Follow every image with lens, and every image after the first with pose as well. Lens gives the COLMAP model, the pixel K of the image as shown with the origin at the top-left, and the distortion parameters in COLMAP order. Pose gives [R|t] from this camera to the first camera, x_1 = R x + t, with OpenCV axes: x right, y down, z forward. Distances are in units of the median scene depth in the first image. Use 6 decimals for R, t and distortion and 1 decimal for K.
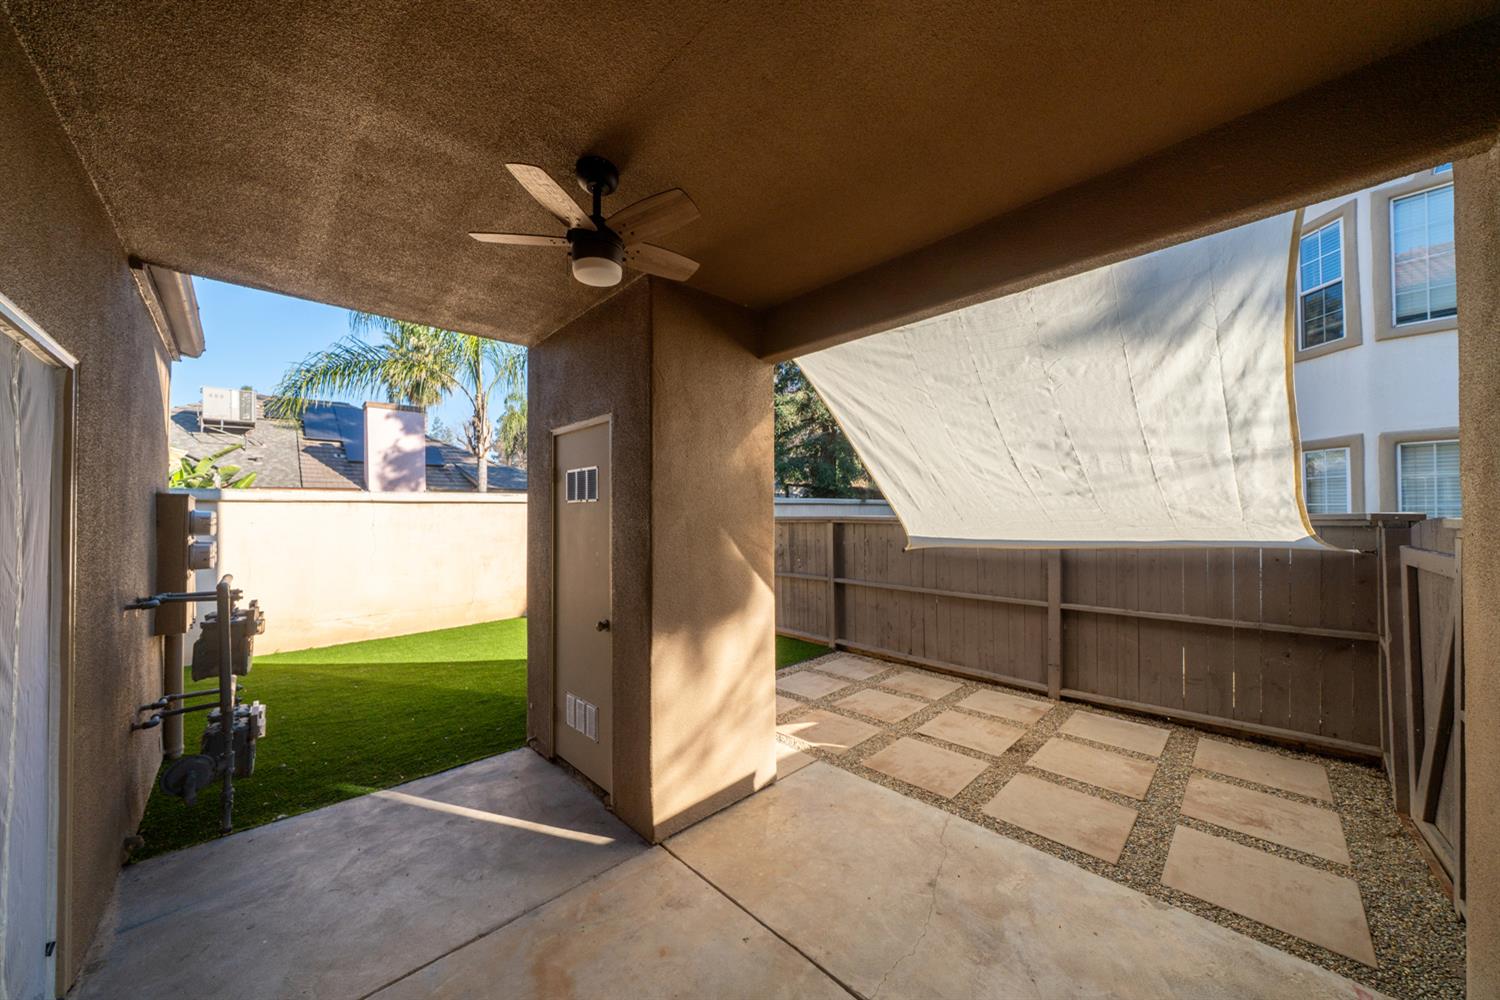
lens RADIAL K [[513.9, 0, 750.0], [0, 513.9, 506.8], [0, 0, 1]] dist [0.000080, 0.000004]
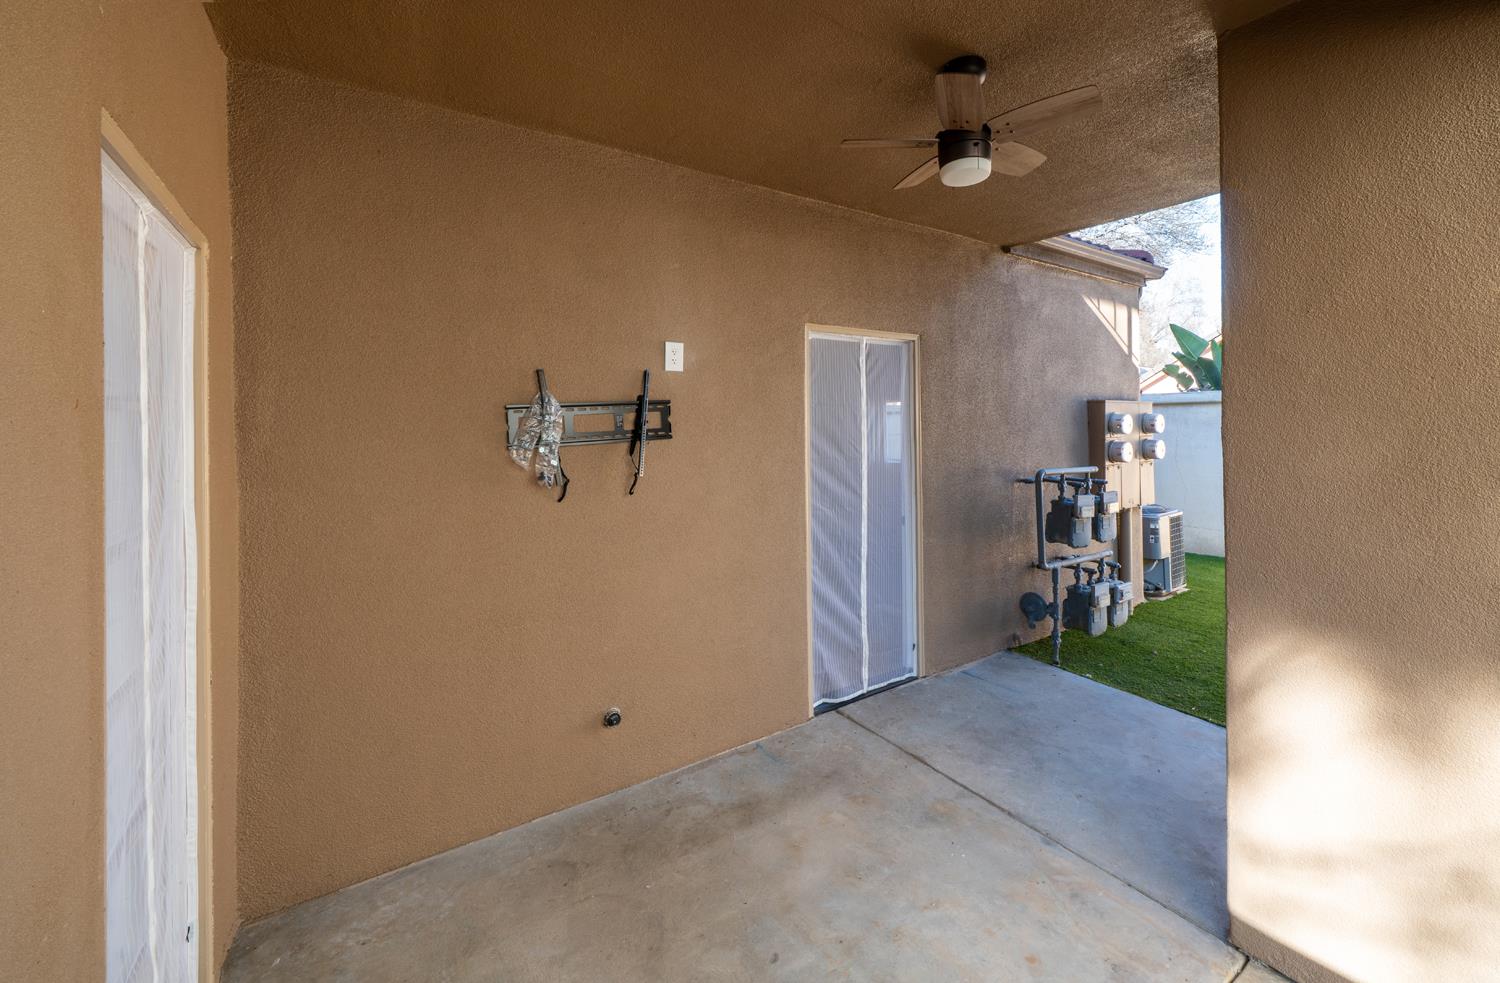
lens RADIAL K [[597.6, 0, 746.6], [0, 597.6, 414.3], [0, 0, 1]] dist [0.000094, 0.000002]
pose [[-0.190623, -0.000154, -0.981663, 0.593409], [0.017137, 0.999847, -0.003485, 0.000066], [0.981514, -0.017487, -0.190592, 0.528330]]
